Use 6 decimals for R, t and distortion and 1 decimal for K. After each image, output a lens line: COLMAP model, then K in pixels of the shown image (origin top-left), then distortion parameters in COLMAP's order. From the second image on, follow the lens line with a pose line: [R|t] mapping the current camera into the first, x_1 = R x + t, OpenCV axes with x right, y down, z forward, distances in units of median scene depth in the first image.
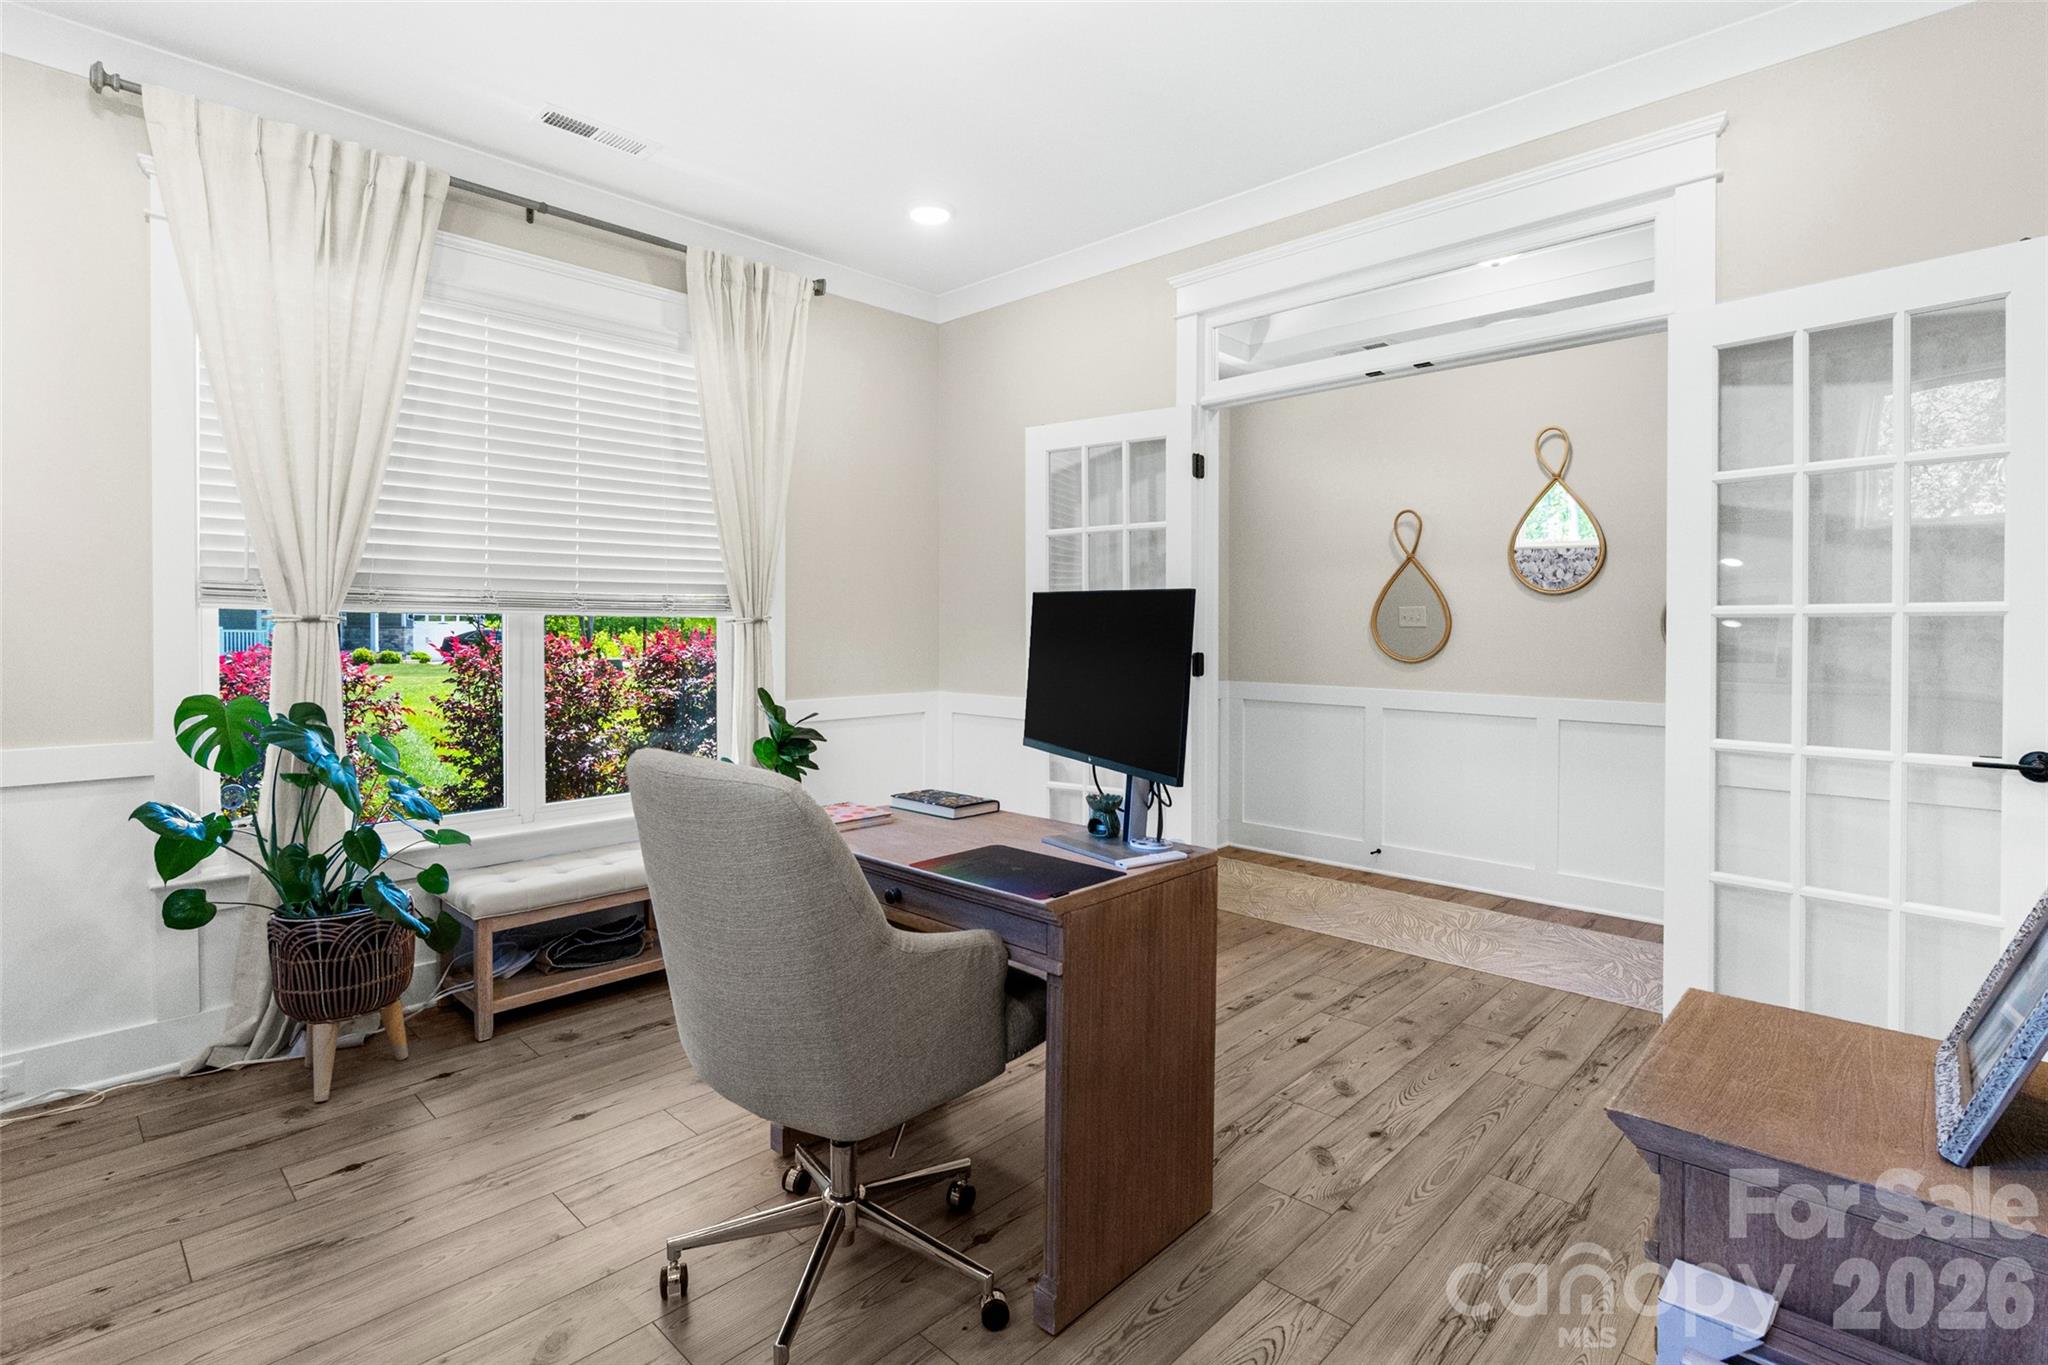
lens RADIAL K [[1000.0, 0, 1031.6], [0, 1000.0, 640.6], [0, 0, 1]] dist [-0.003750, -0.001758]
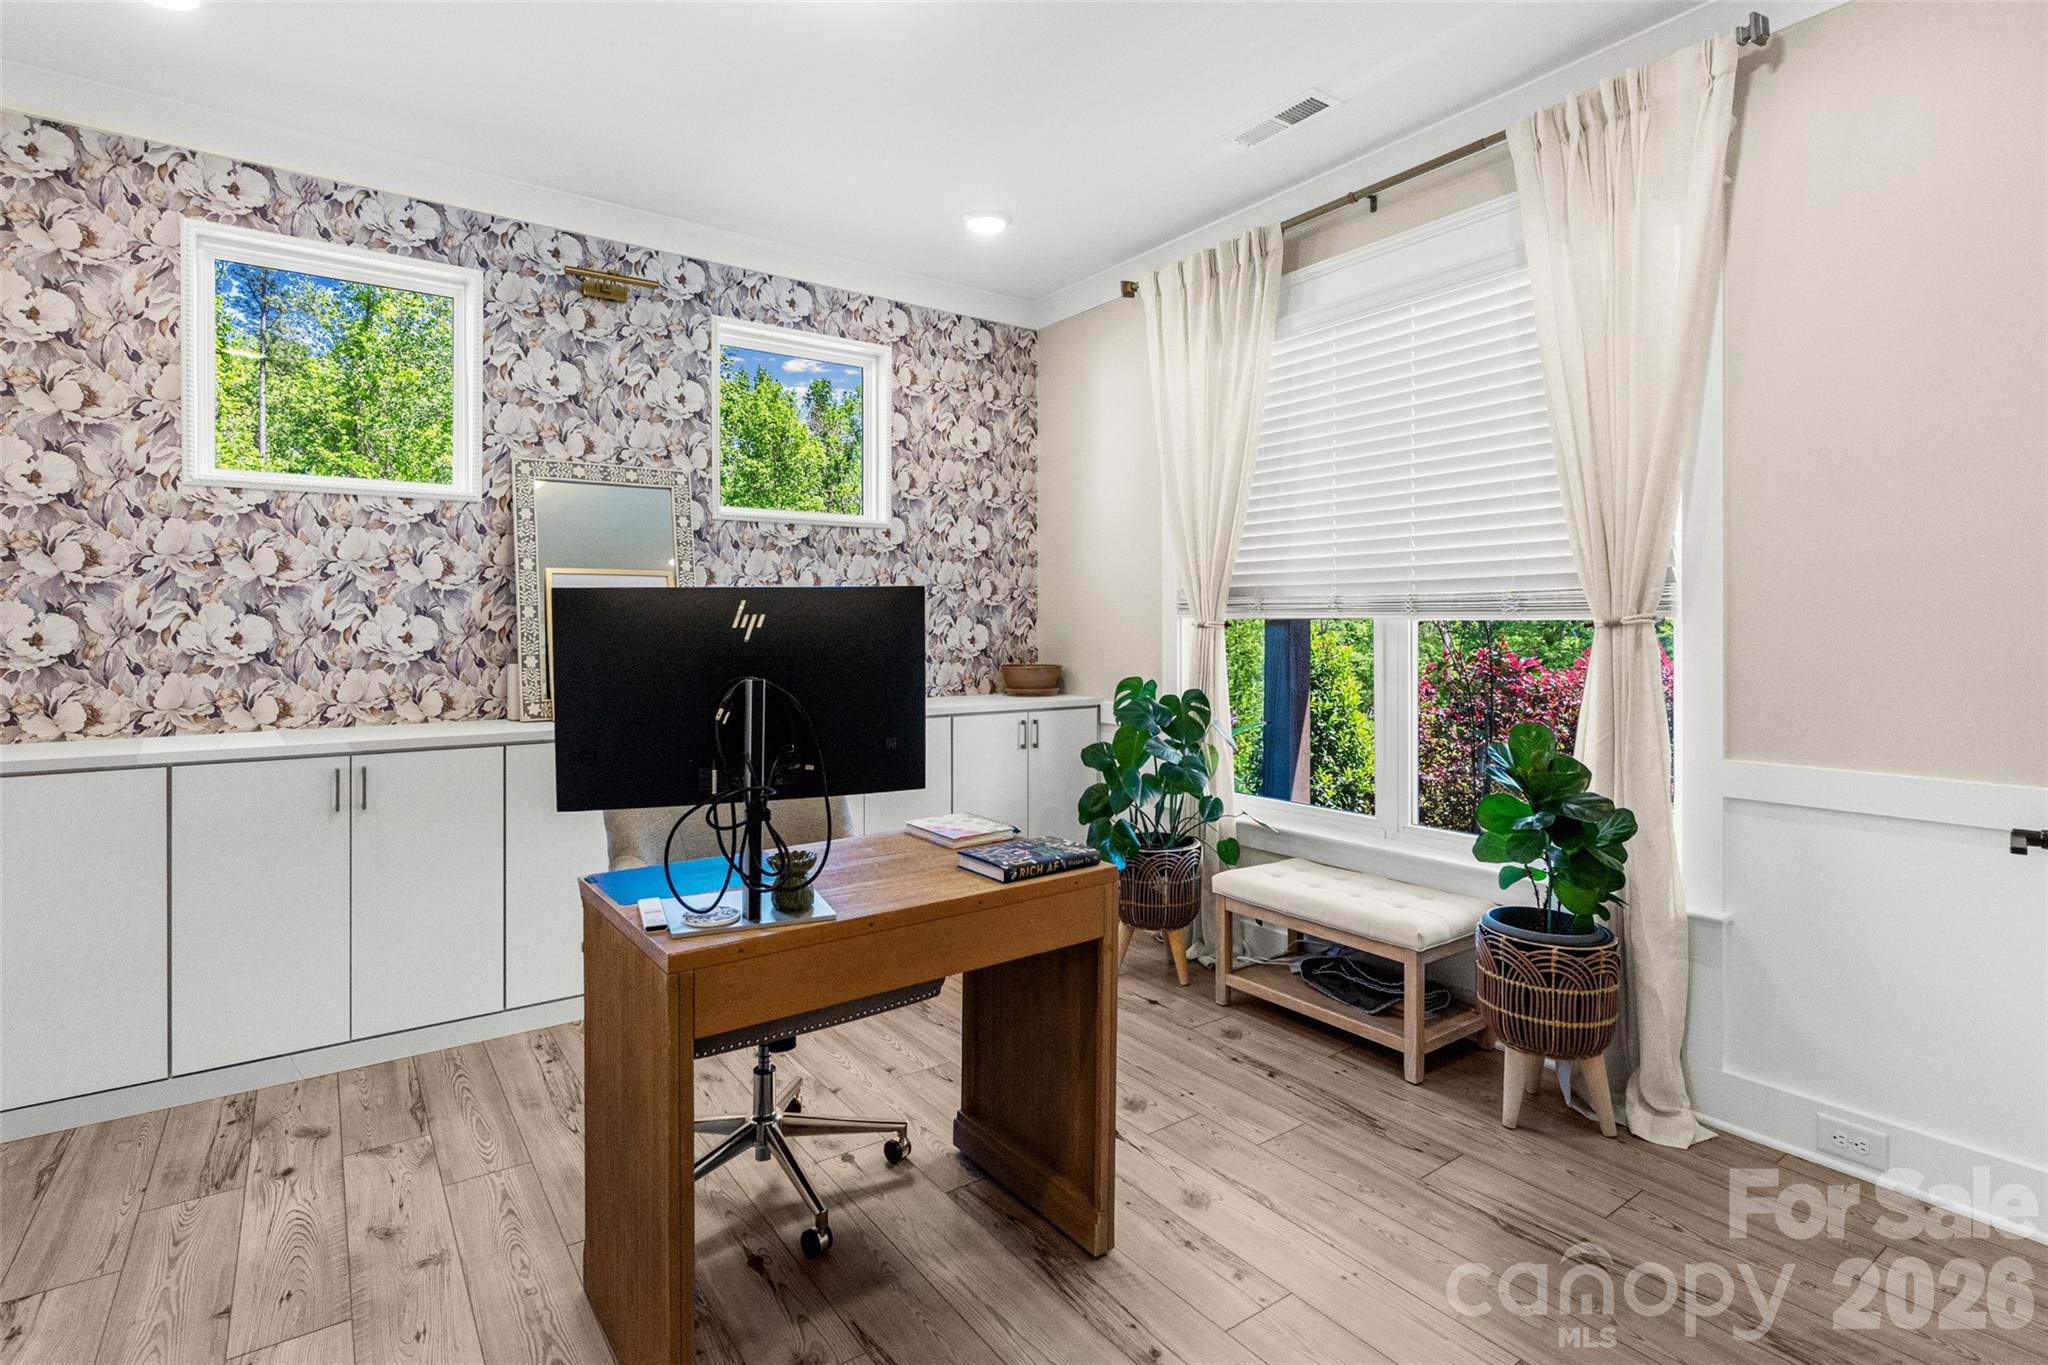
lens RADIAL K [[1044.8, 0, 1027.1], [0, 1044.8, 627.7], [0, 0, 1]] dist [-0.003447, -0.000402]
pose [[-0.220660, -0.005482, -0.975335, 0.609668], [-0.018044, 0.999836, -0.001538, -0.011891], [0.975184, 0.017260, -0.220723, 1.002785]]
